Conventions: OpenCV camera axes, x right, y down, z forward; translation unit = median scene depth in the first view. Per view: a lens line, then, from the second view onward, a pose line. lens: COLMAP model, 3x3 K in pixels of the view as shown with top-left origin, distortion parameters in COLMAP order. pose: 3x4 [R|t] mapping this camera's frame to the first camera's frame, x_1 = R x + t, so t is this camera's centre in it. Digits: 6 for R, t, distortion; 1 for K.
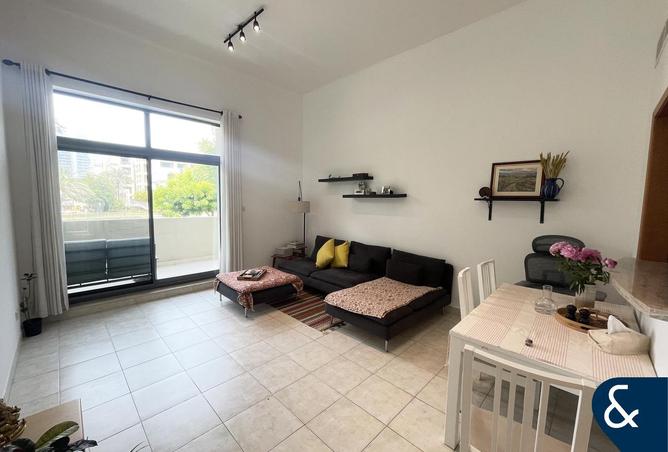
lens RADIAL K [[273.1, 0, 334.0], [0, 273.1, 226.0], [0, 0, 1]] dist [0.000073, -0.000070]
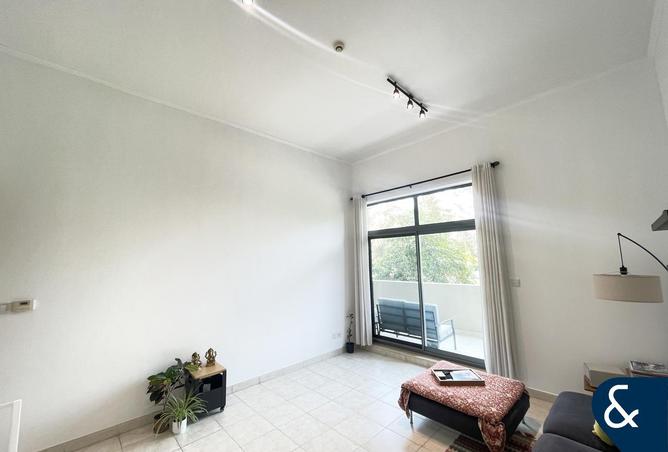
lens RADIAL K [[273.1, 0, 334.0], [0, 273.1, 226.0], [0, 0, 1]] dist [0.000073, -0.000070]
pose [[-0.031784, -0.142574, -0.989274, 0.511244], [-0.083249, 0.986712, -0.139530, -0.092402], [0.996022, 0.077921, -0.043231, 0.715591]]
